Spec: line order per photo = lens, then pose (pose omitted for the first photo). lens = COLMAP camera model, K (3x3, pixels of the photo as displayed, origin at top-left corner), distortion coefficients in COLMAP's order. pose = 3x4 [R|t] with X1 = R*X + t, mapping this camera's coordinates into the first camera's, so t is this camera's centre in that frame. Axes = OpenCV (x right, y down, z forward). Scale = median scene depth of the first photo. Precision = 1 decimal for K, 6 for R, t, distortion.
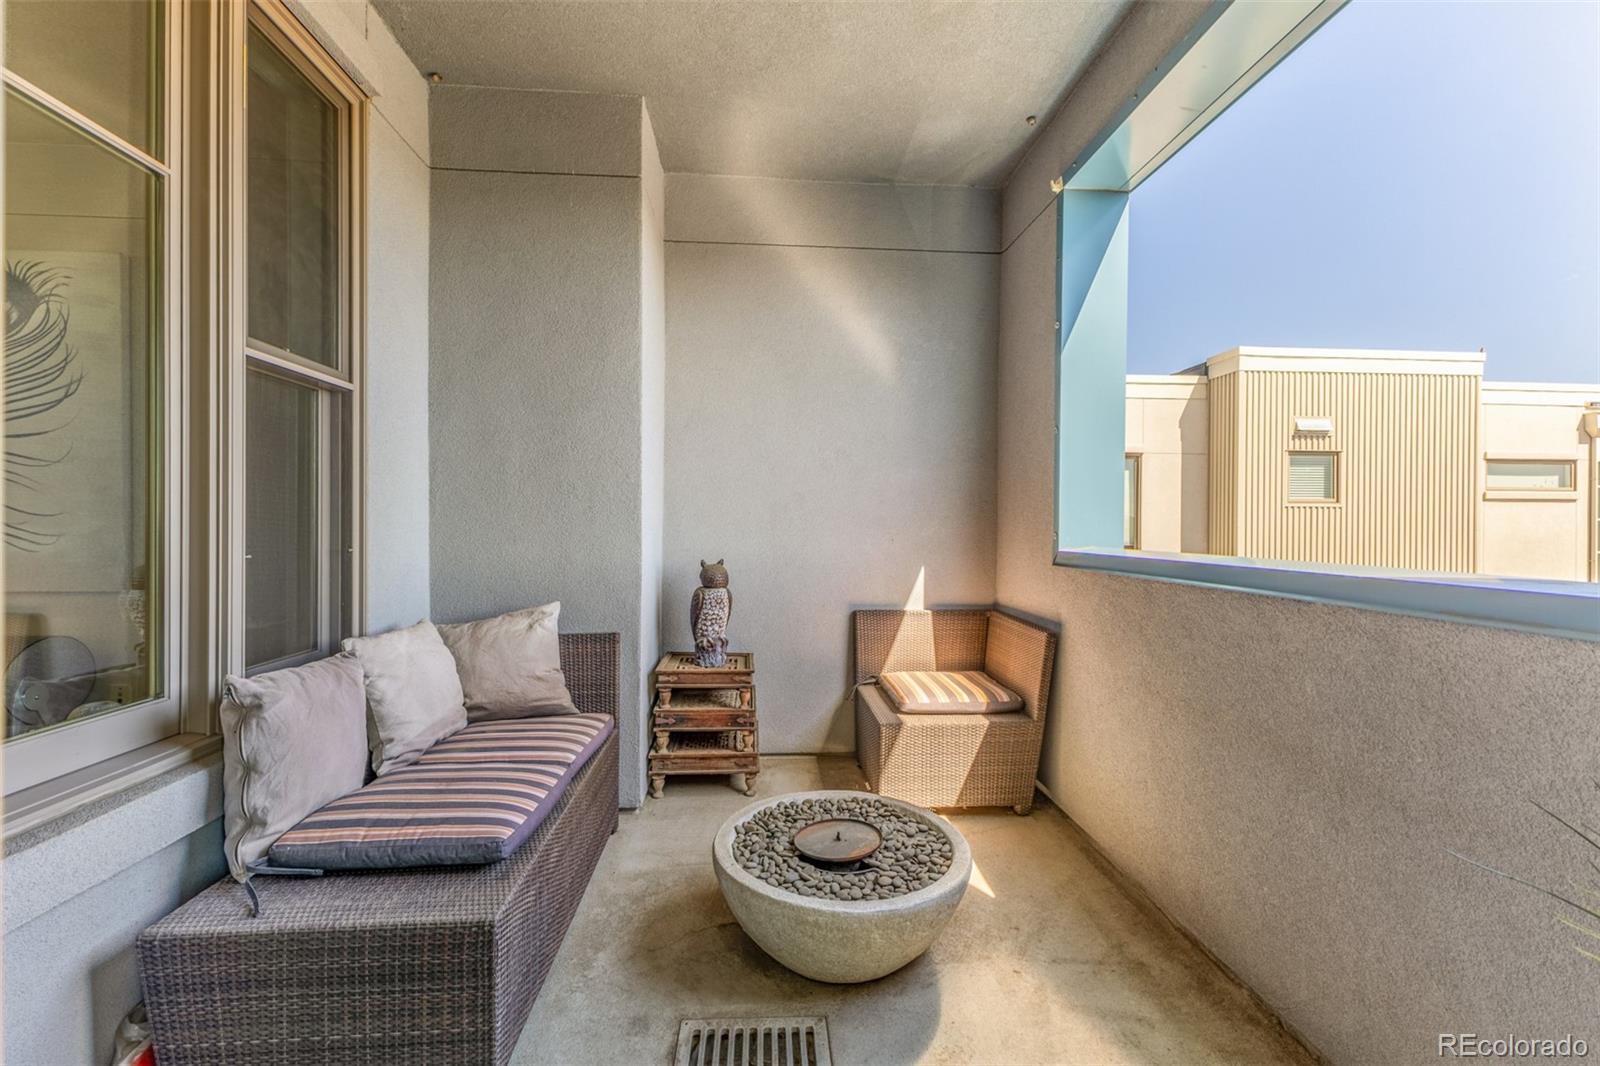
lens RADIAL K [[698.0, 0, 807.8], [0, 698.0, 536.9], [0, 0, 1]] dist [0.003242, -0.000123]
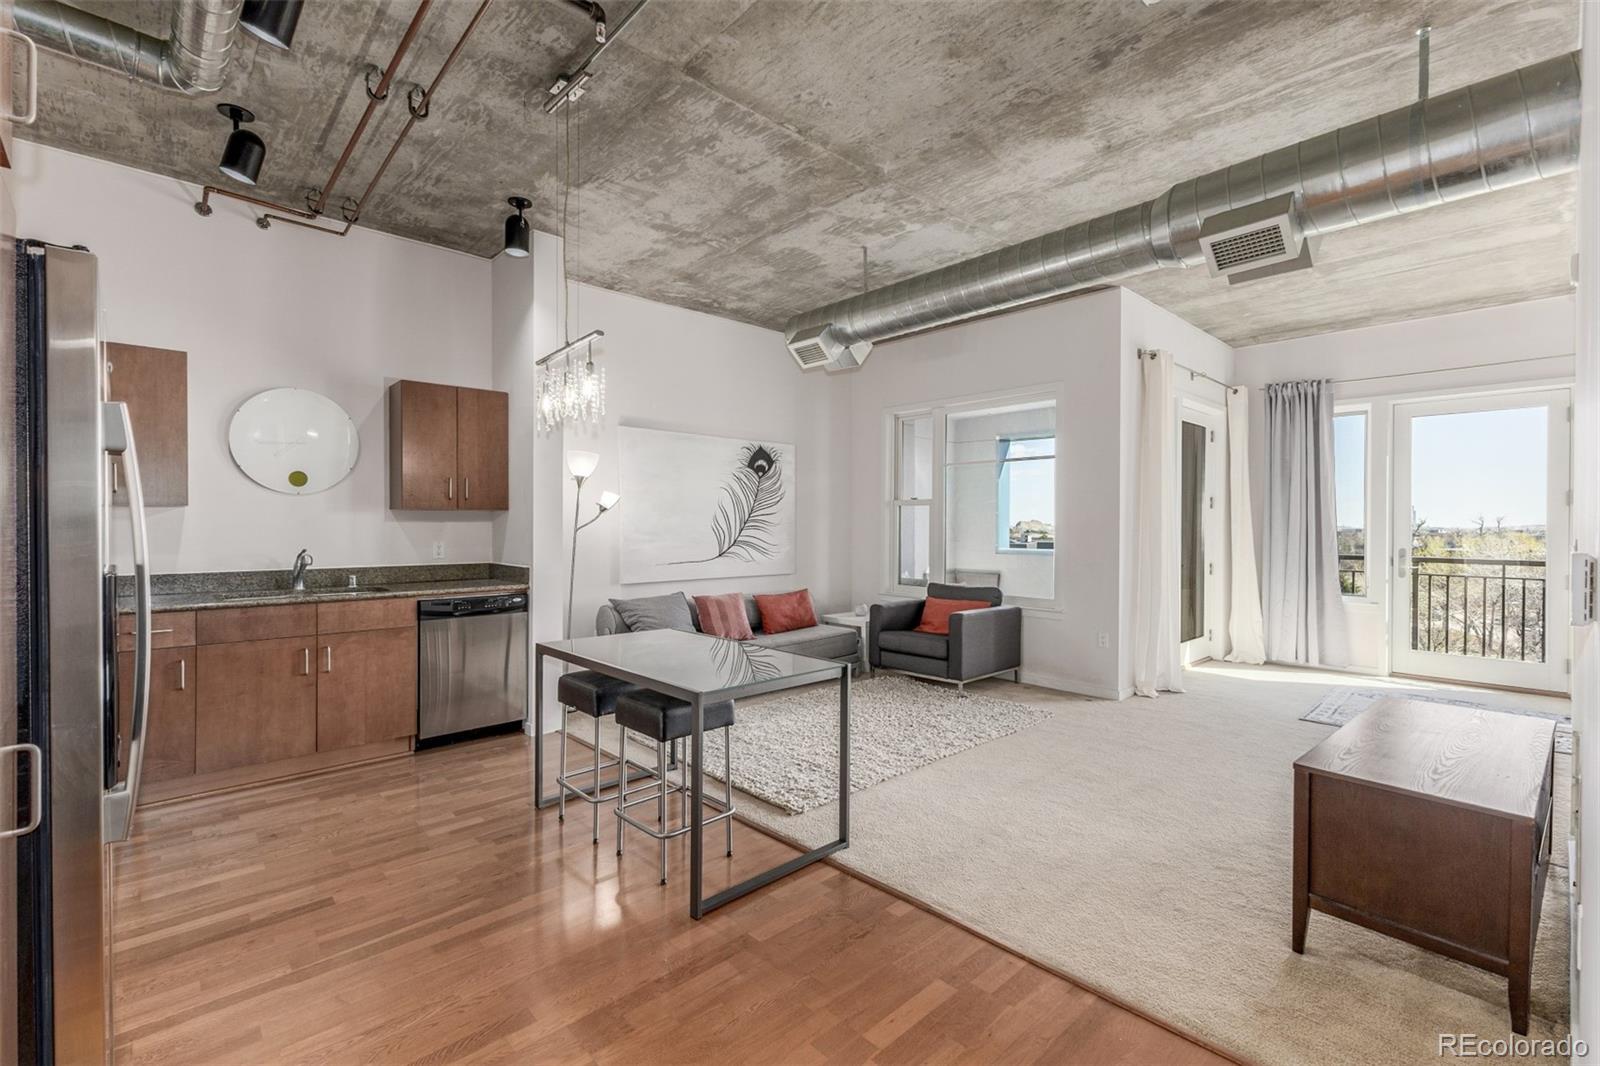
lens RADIAL K [[704.2, 0, 799.5], [0, 704.2, 528.3], [0, 0, 1]] dist [0.010292, 0.000120]
pose [[0.779870, -0.006902, 0.625904, -0.530054], [0.011746, 0.999925, -0.003609, -0.016674], [-0.625831, 0.010166, 0.779892, -0.216053]]
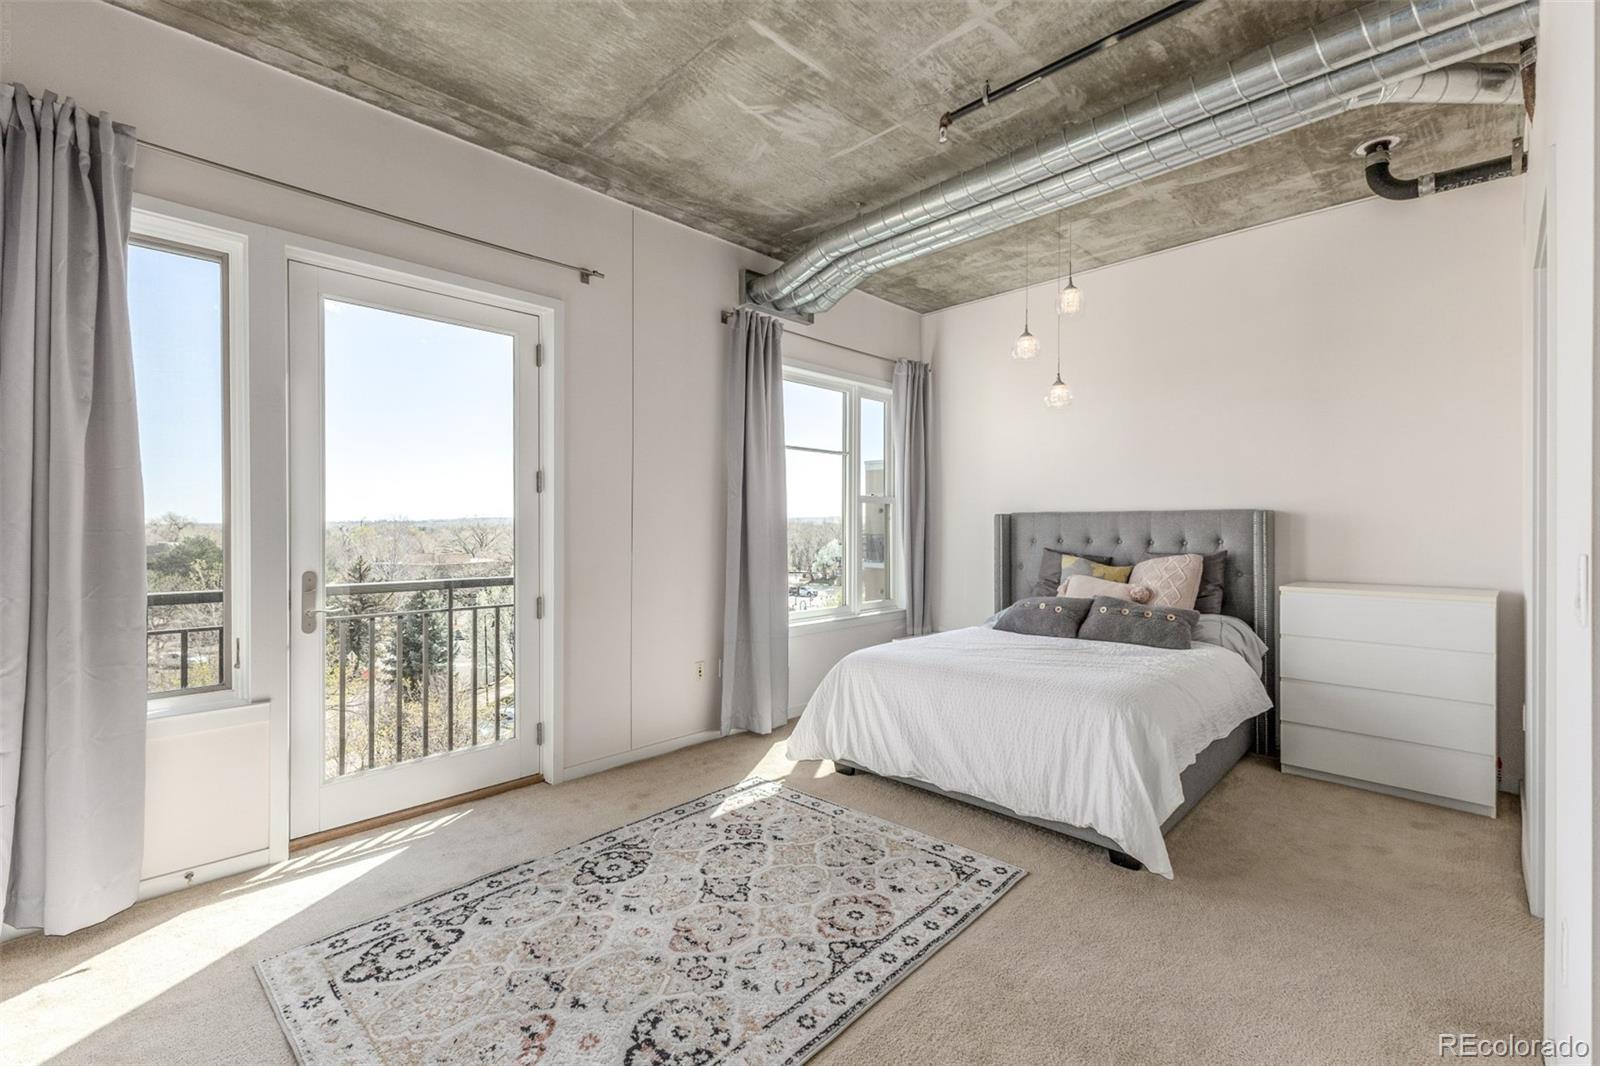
lens RADIAL K [[691.0, 0, 815.6], [0, 691.0, 530.1], [0, 0, 1]] dist [0.010355, 0.000093]
pose [[-0.674903, -0.011036, 0.737824, -0.172701], [0.008416, 0.999708, 0.022652, -0.016628], [-0.737858, 0.021497, -0.674613, -0.063097]]
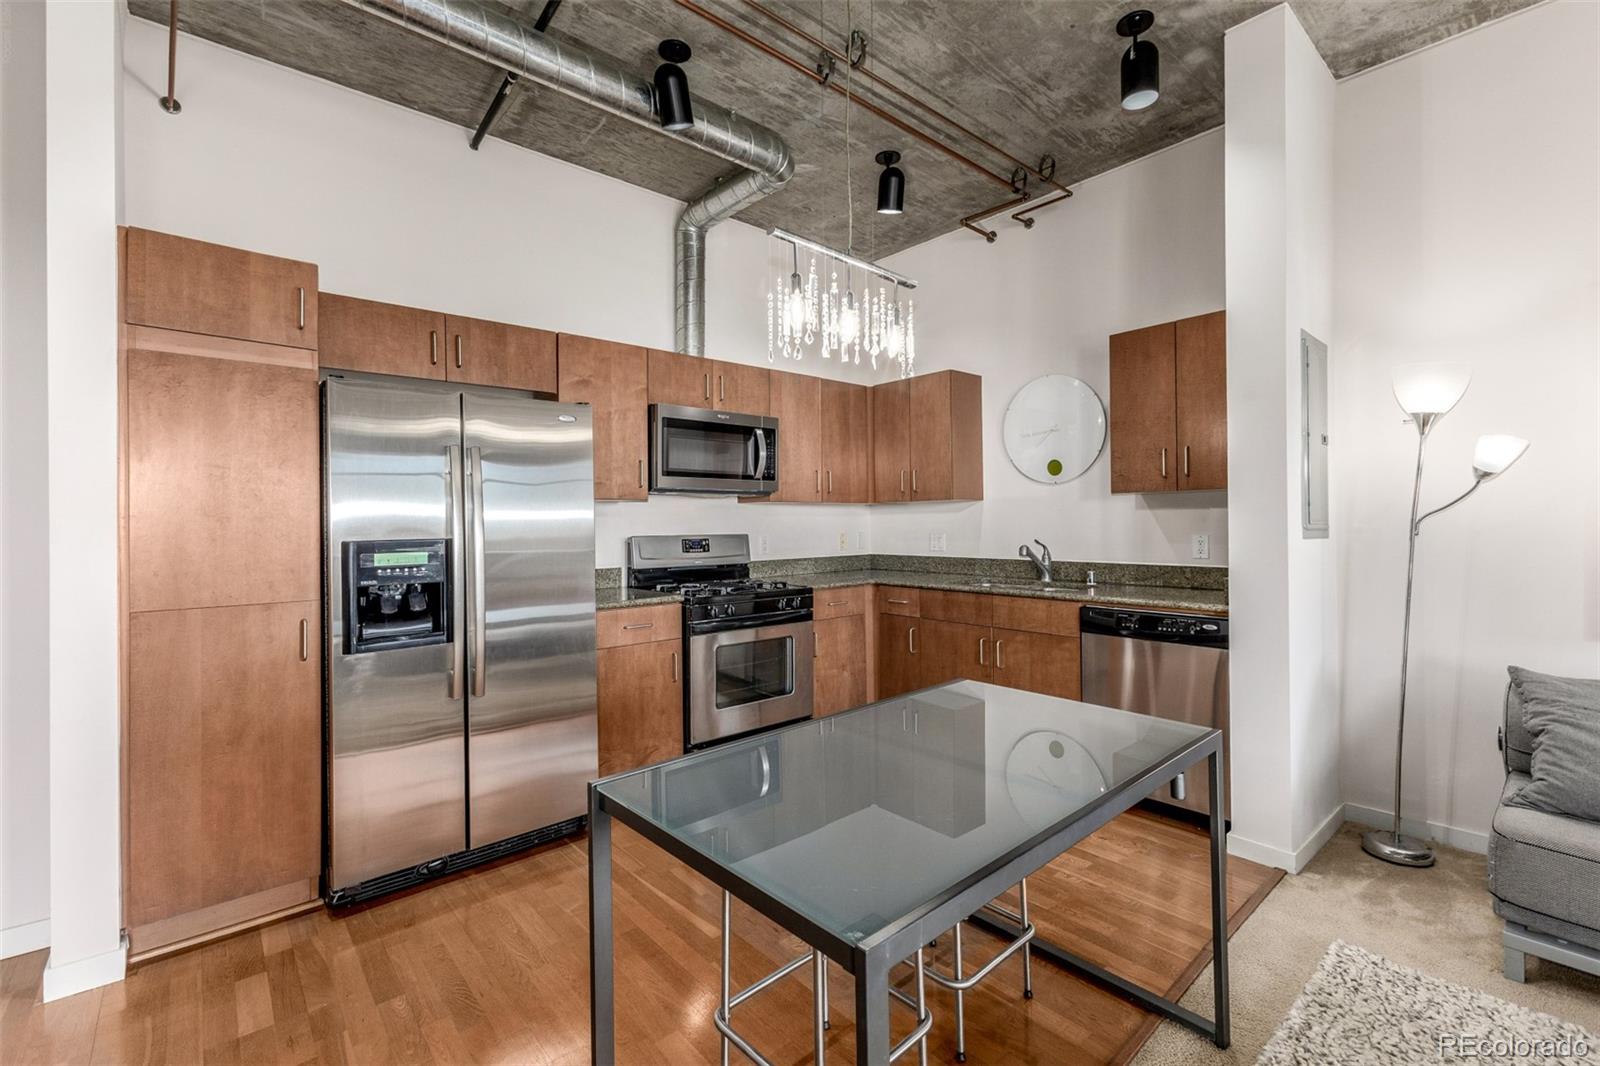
lens RADIAL K [[697.3, 0, 804.7], [0, 697.3, 521.2], [0, 0, 1]] dist [0.007285, 0.000006]
pose [[0.600206, -0.012678, -0.799745, -0.323095], [-0.001186, 0.999859, -0.016740, -0.014004], [0.799845, 0.010996, 0.600106, -0.093708]]
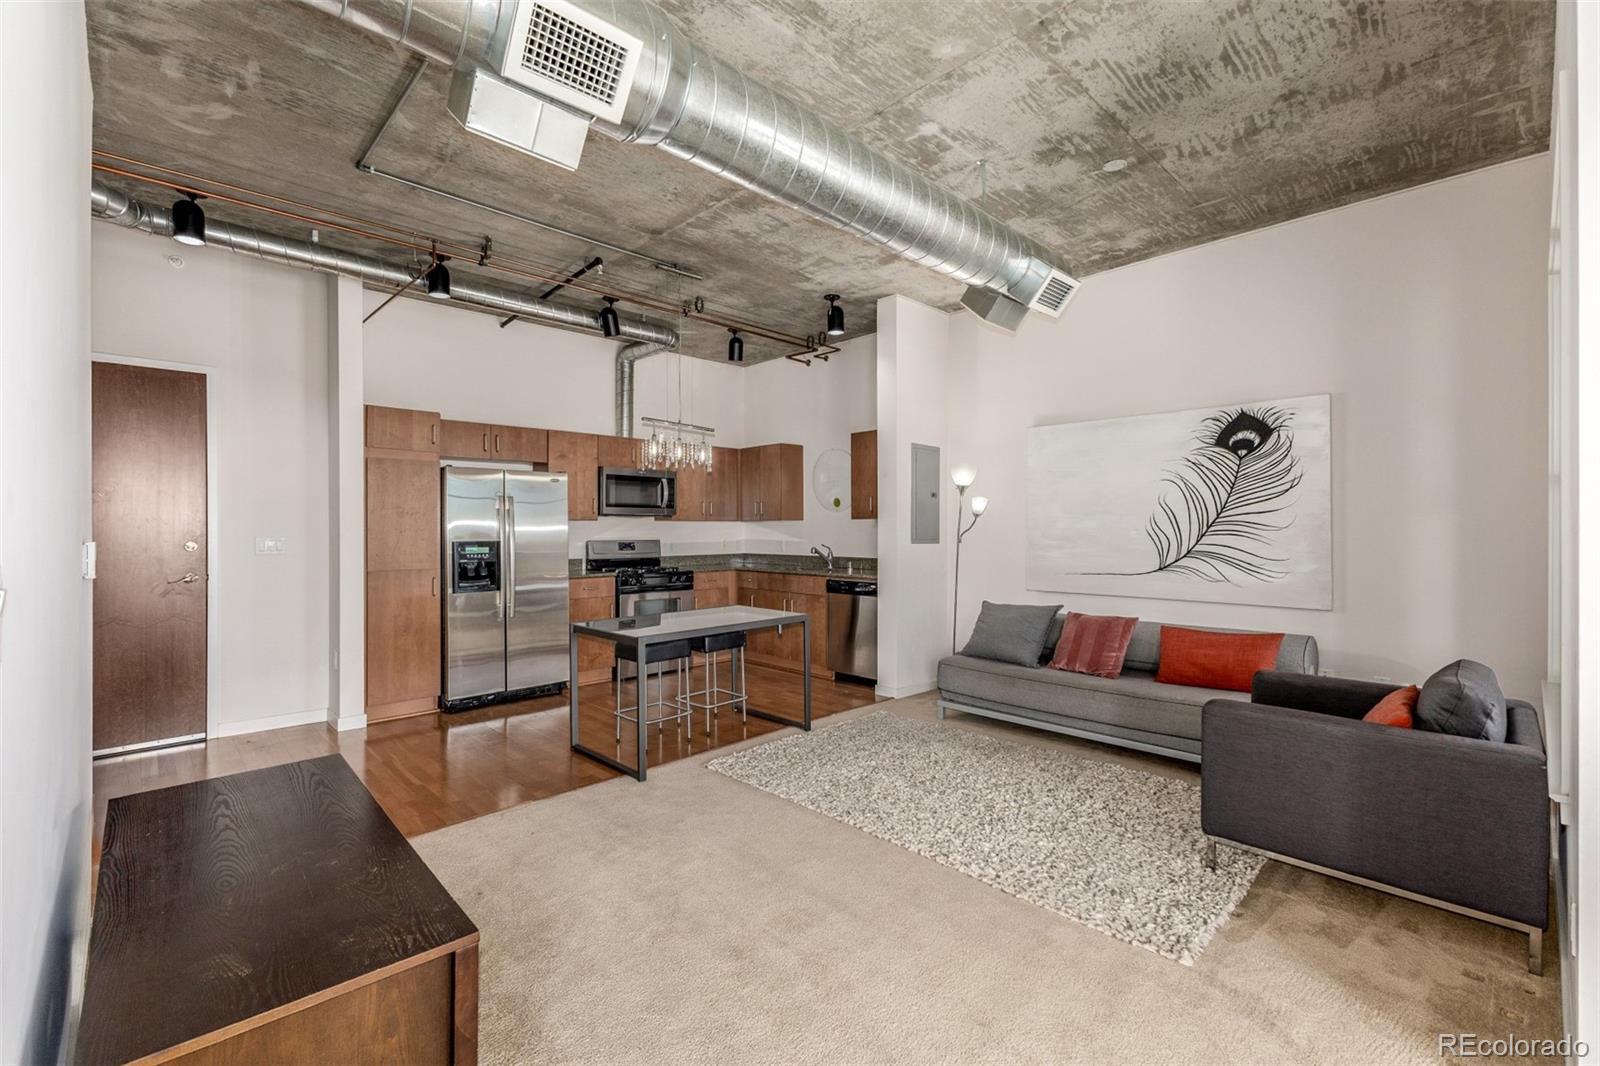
lens RADIAL K [[688.8, 0, 803.3], [0, 688.8, 530.1], [0, 0, 1]] dist [-0.000518, -0.000432]
pose [[0.638427, -0.006629, -0.769654, -0.111368], [-0.008172, 0.999848, -0.015391, -0.013730], [0.769639, 0.016116, 0.638276, -0.177379]]
